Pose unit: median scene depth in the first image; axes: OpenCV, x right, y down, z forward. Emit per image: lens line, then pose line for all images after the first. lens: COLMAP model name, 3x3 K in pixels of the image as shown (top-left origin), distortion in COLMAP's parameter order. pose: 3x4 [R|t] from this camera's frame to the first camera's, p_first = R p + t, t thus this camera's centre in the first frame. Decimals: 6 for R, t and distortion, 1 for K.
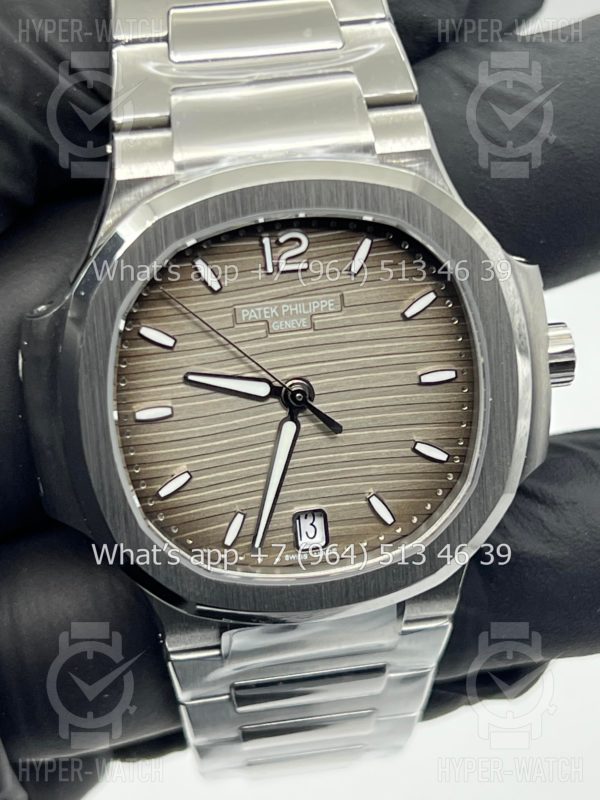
lens RADIAL K [[1832.6, 0, 300.0], [0, 1832.6, 400.0], [0, 0, 1]] dist [0.148850, 0.129974]
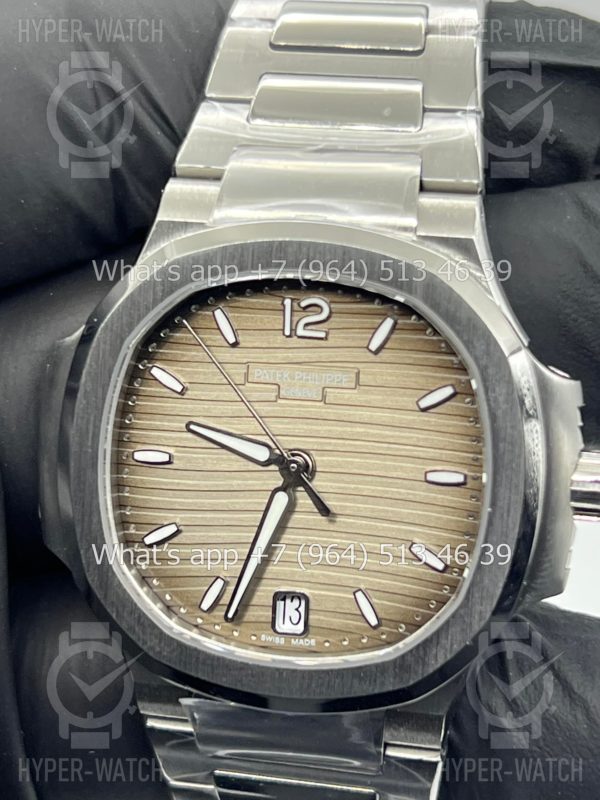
lens RADIAL K [[1832.6, 0, 300.0], [0, 1832.6, 400.0], [0, 0, 1]] dist [0.148850, 0.129974]
pose [[0.929085, 0.166465, -0.330289, 0.312429], [-0.213346, 0.970660, -0.110920, 0.069498], [0.302134, 0.173520, 0.937340, 0.091939]]
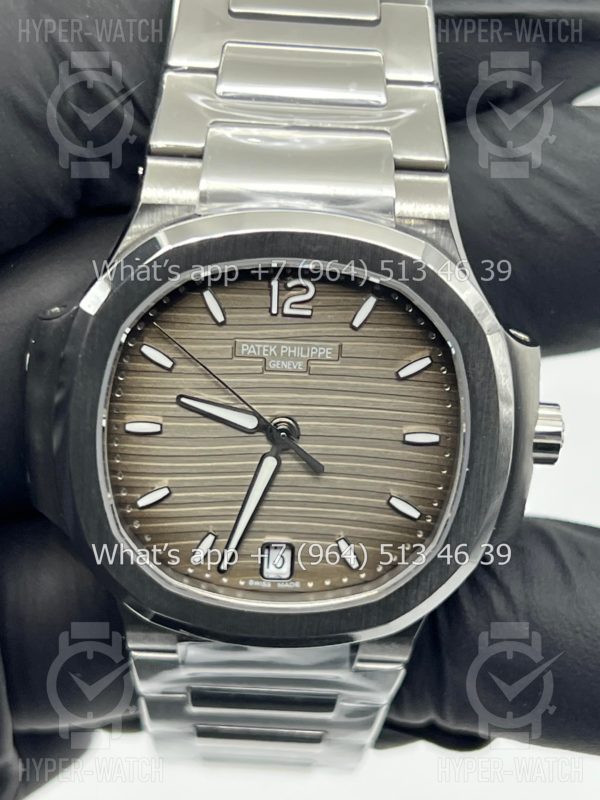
lens RADIAL K [[1832.6, 0, 300.0], [0, 1832.6, 400.0], [0, 0, 1]] dist [0.148850, 0.129974]
pose [[0.981784, 0.171758, -0.081240, 0.088721], [-0.167697, 0.984333, 0.054469, -0.078887], [0.089322, -0.039853, 0.995205, -0.028114]]
